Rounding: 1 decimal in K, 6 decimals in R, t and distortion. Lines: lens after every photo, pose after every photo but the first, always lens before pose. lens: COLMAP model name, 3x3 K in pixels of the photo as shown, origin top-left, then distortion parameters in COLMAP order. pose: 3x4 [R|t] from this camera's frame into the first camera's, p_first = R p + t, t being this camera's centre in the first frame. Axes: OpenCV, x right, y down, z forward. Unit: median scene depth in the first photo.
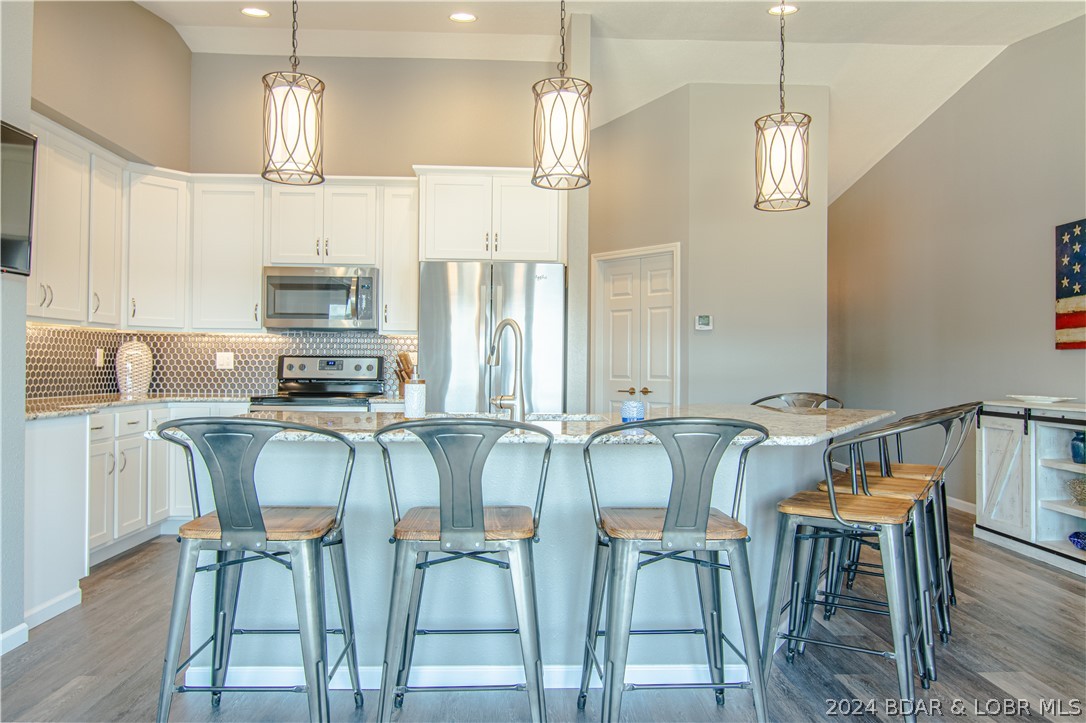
lens RADIAL K [[743.7, 0, 543.0], [0, 743.7, 361.5], [0, 0, 1]] dist [-0.001671, -0.000029]
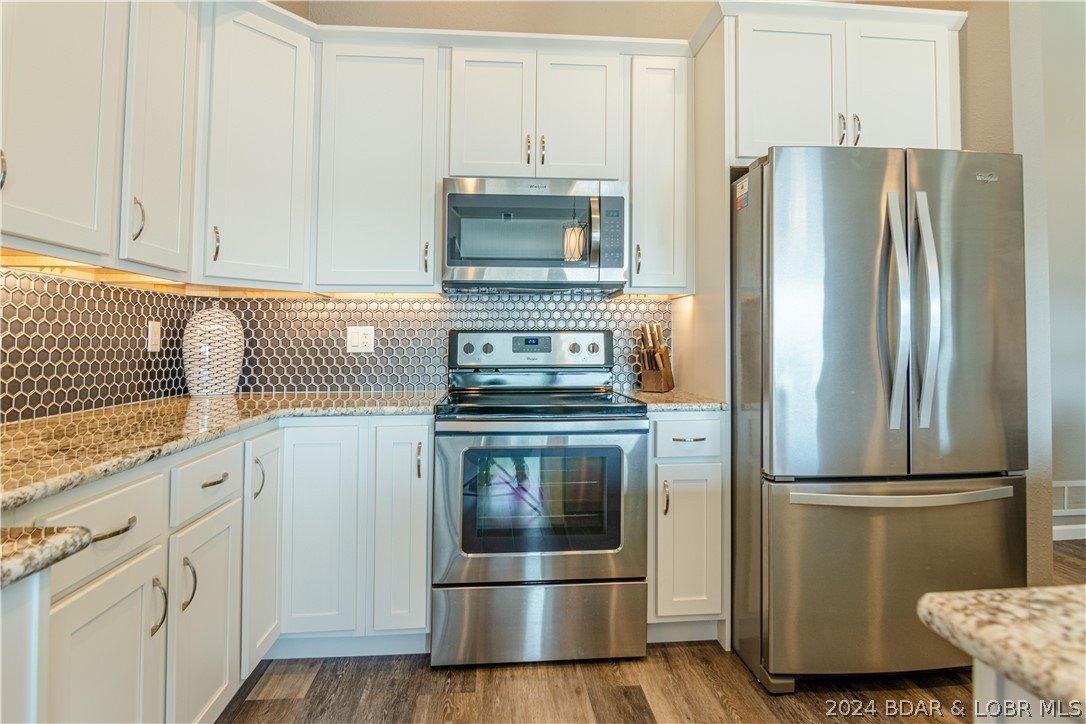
lens RADIAL K [[548.2, 0, 541.1], [0, 548.2, 312.8], [0, 0, 1]] dist [-0.000574, -0.000297]
pose [[0.998898, -0.009378, 0.045980, -0.441372], [0.011611, 0.998754, -0.048538, 0.001020], [-0.045468, 0.049018, 0.997762, 0.785357]]
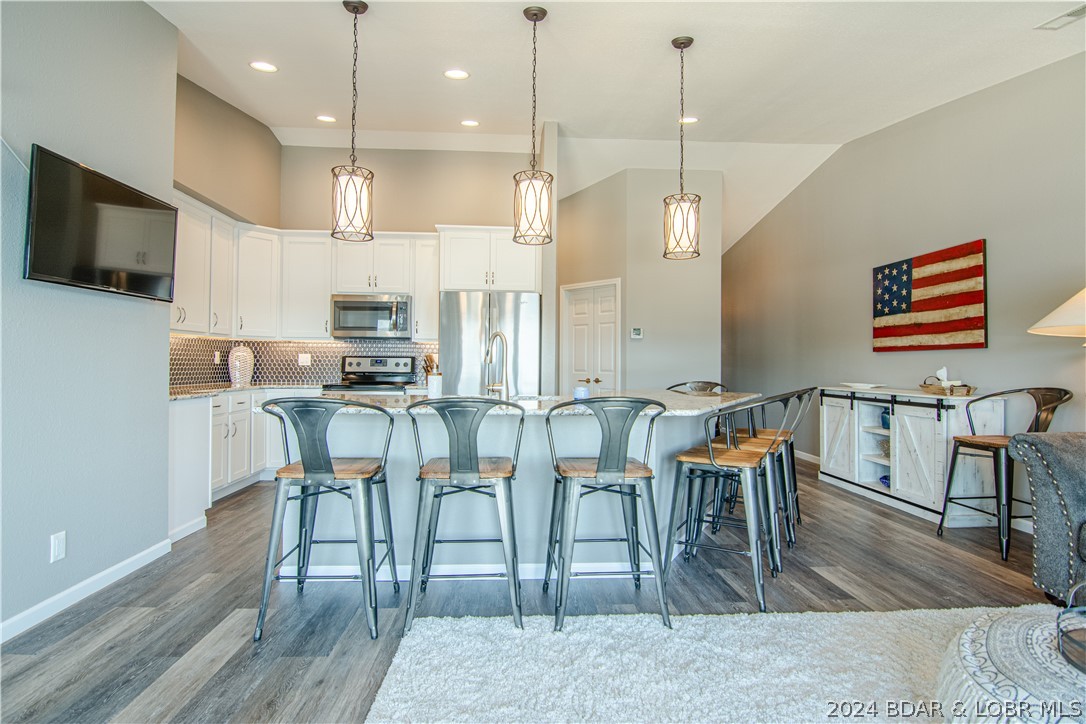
lens RADIAL K [[524.9, 0, 537.2], [0, 524.9, 358.3], [0, 0, 1]] dist [0.000848, -0.011381]
pose [[0.999893, -0.000503, 0.014645, 0.010615], [0.000551, 0.999994, -0.003298, -0.000397], [-0.014643, 0.003306, 0.999887, -0.031707]]
